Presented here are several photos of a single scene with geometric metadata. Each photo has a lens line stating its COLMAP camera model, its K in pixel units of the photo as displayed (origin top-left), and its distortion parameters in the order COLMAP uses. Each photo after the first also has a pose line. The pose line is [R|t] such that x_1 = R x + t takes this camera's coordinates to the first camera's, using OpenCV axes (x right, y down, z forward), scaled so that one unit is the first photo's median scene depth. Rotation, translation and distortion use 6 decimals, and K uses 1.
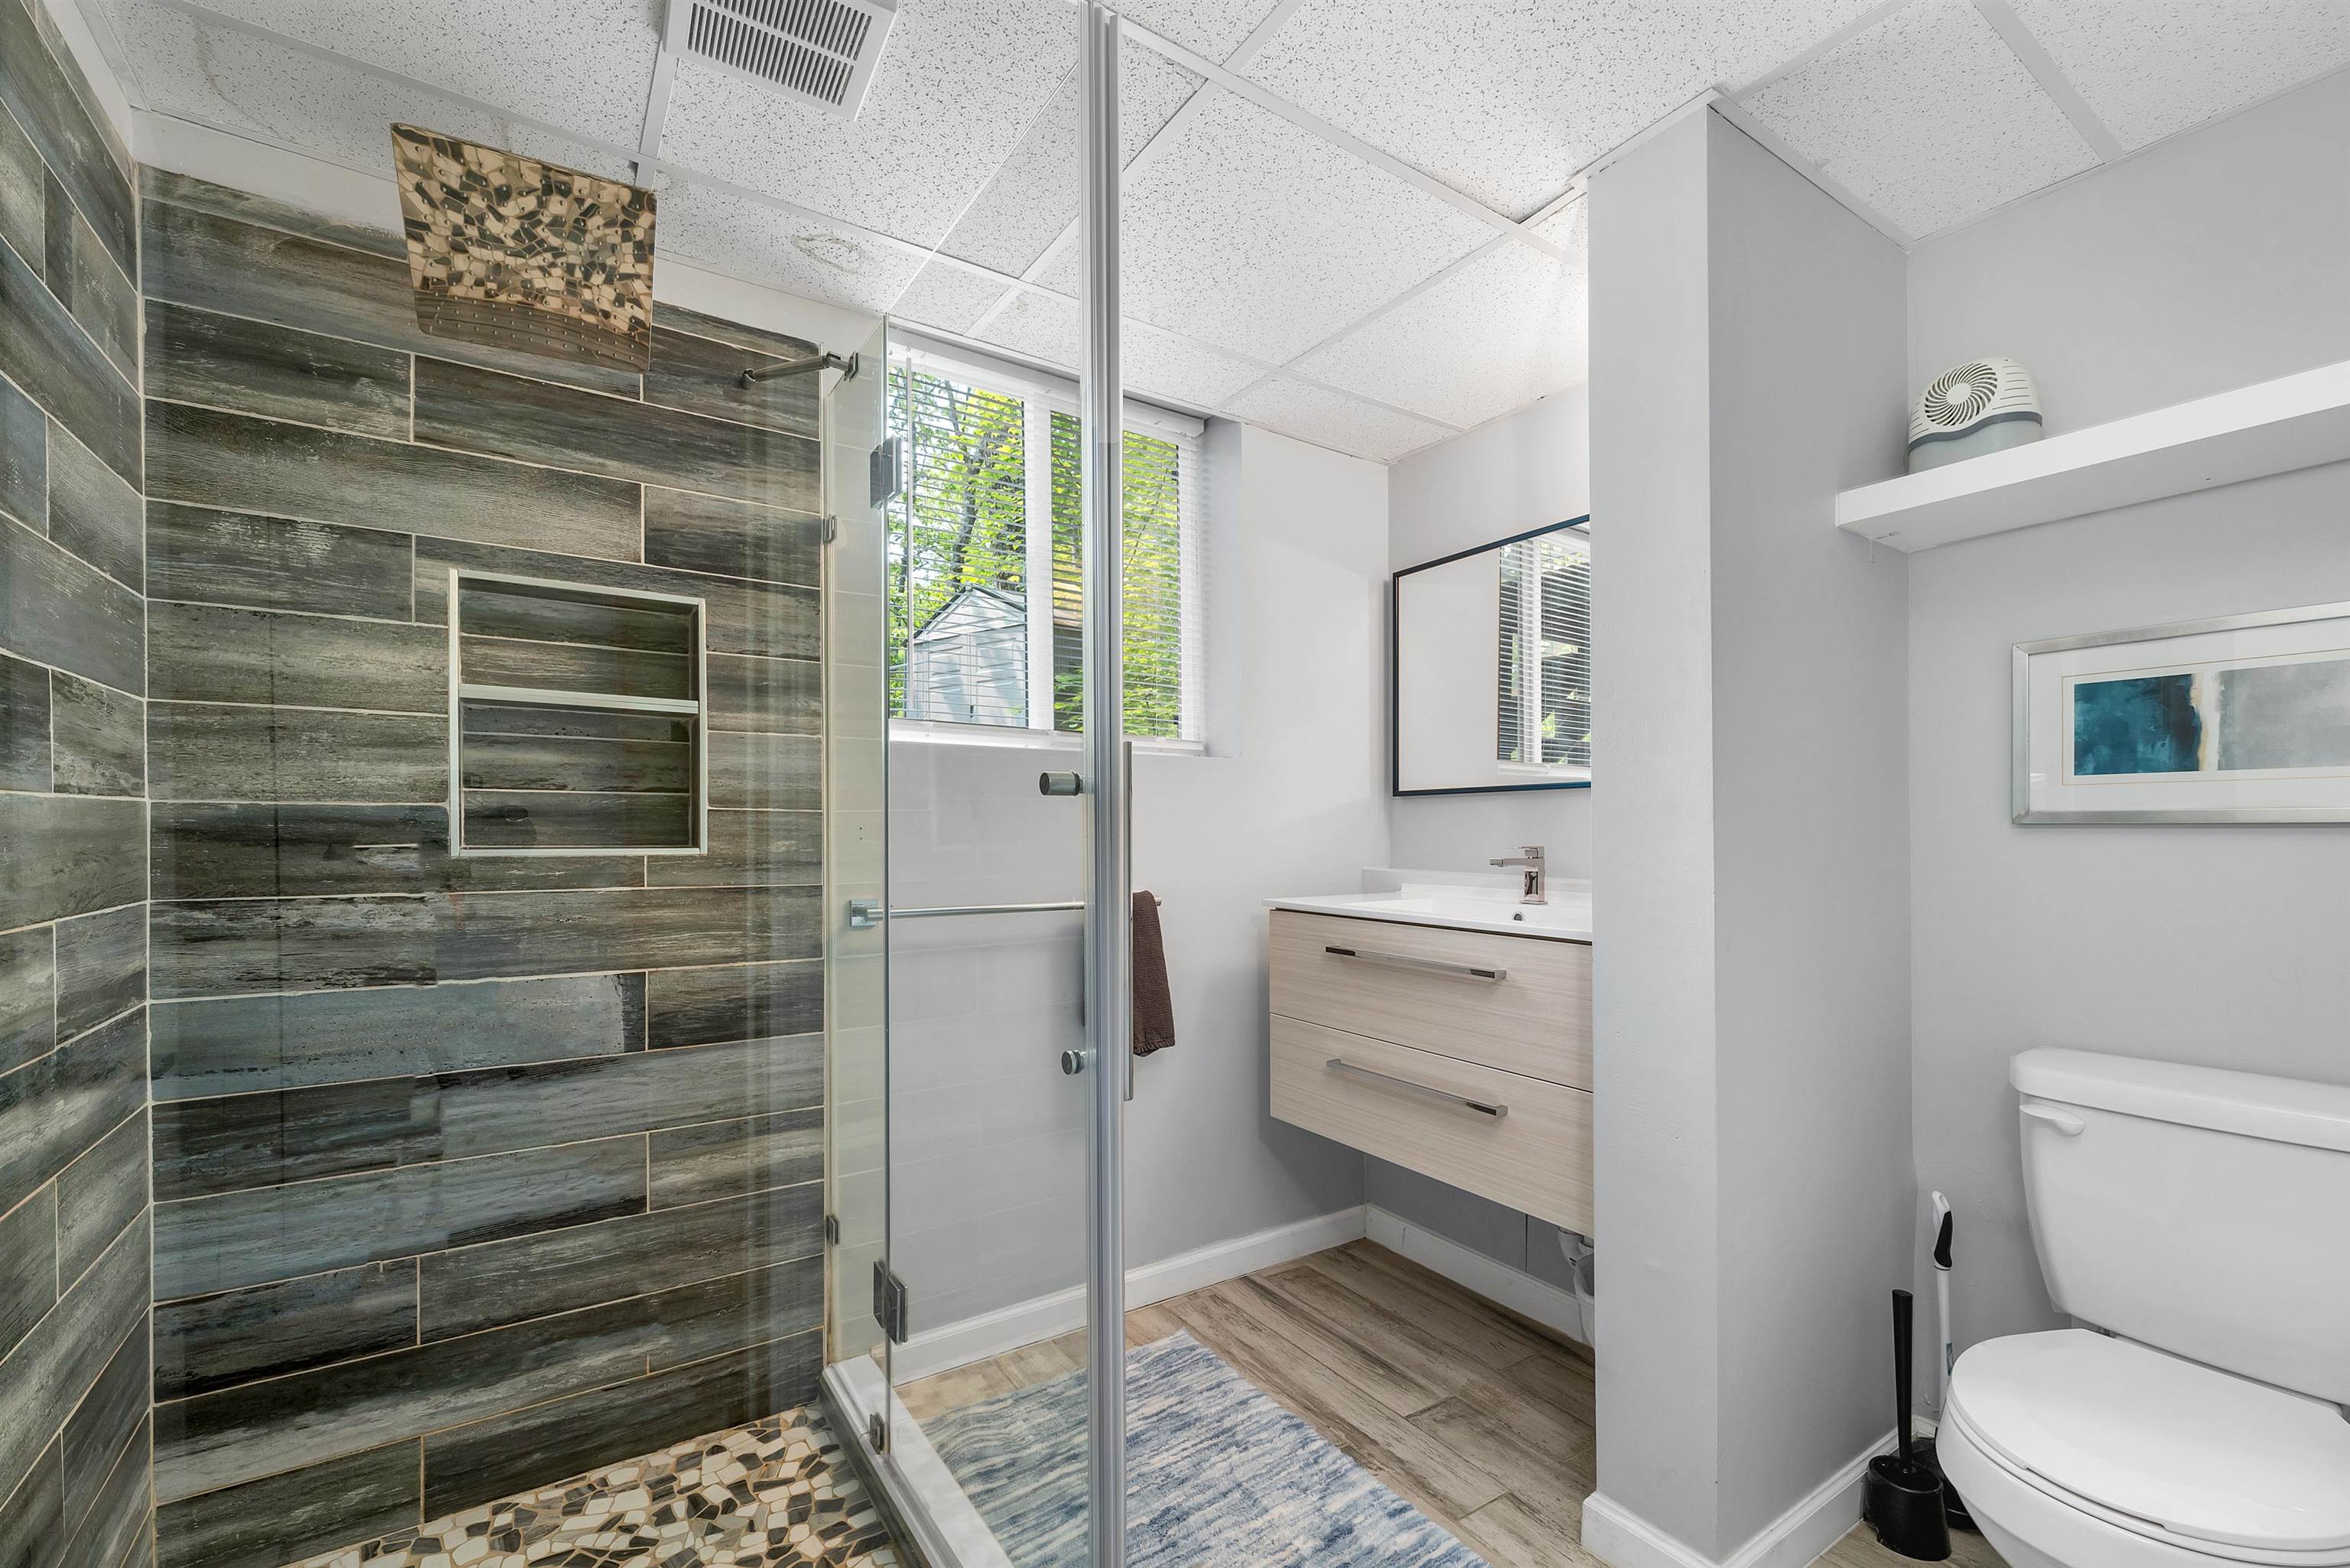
lens RADIAL K [[982.9, 0, 1169.6], [0, 982.9, 792.4], [0, 0, 1]] dist [0.000453, 0.000092]
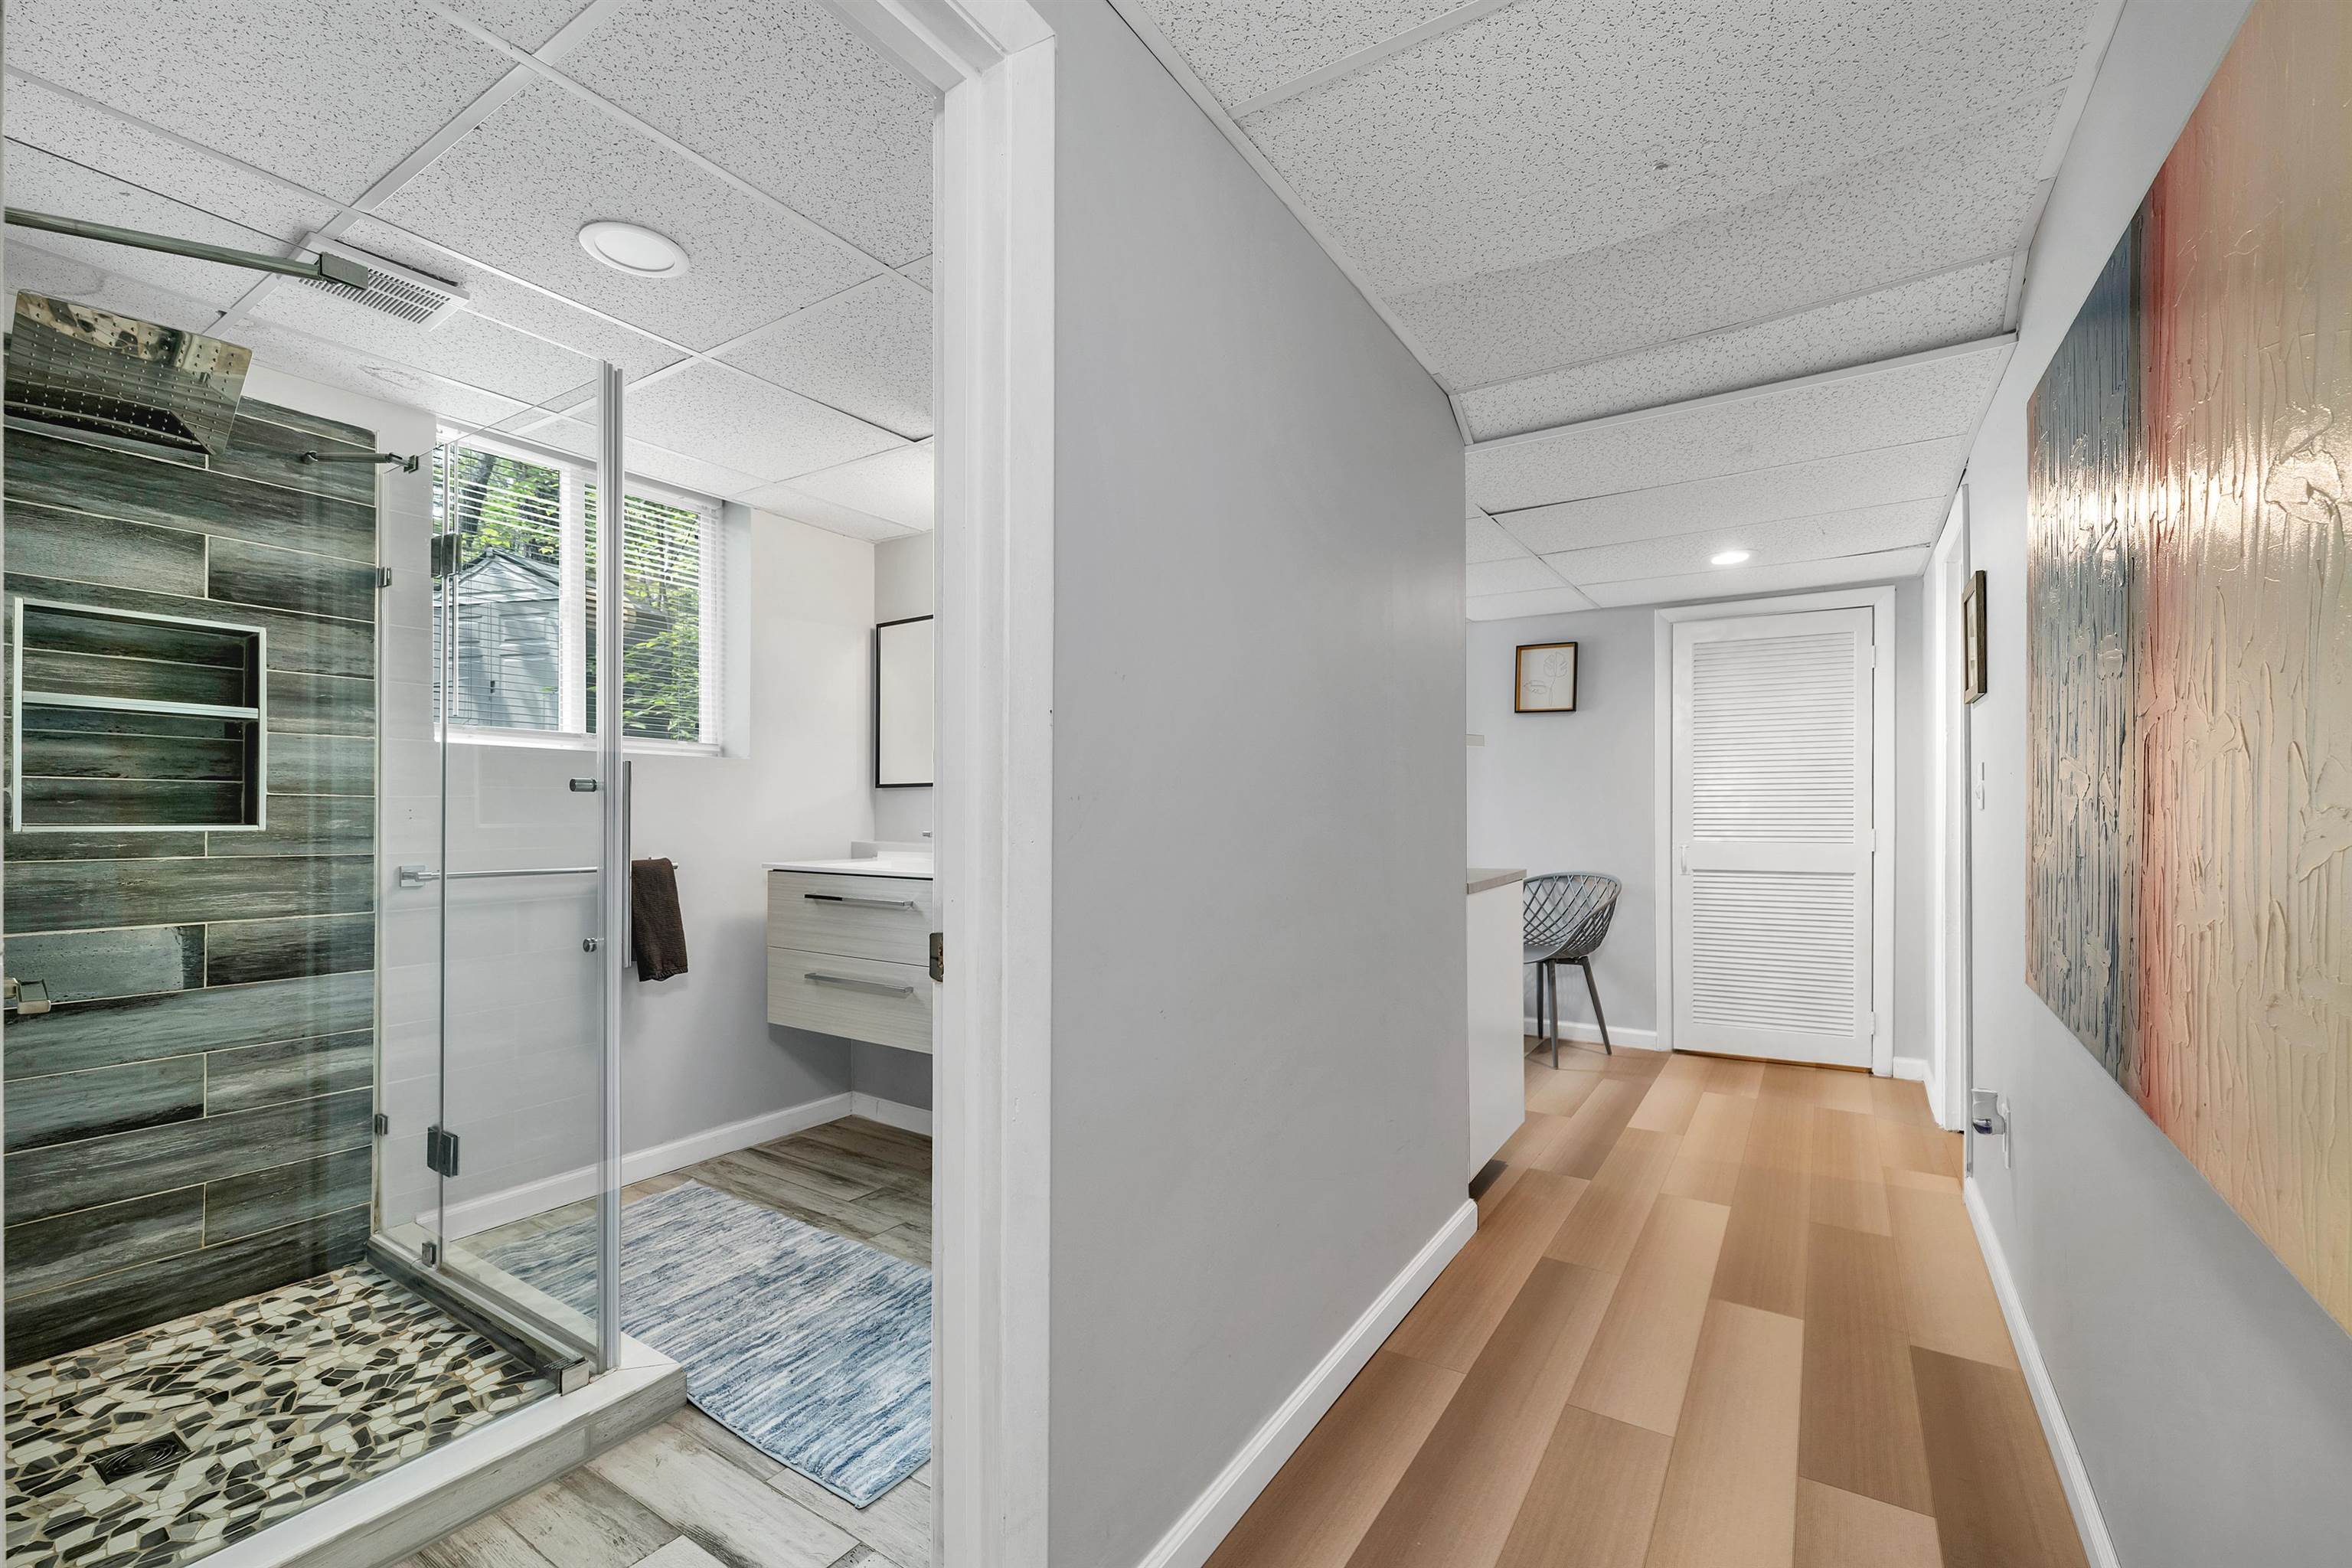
lens RADIAL K [[983.8, 0, 1170.6], [0, 983.8, 792.4], [0, 0, 1]] dist [0.000453, 0.000092]
pose [[0.917091, 0.010431, 0.398542, 0.091280], [-0.016382, 0.999799, 0.011531, -0.019473], [-0.398342, -0.017104, 0.917078, -0.626294]]
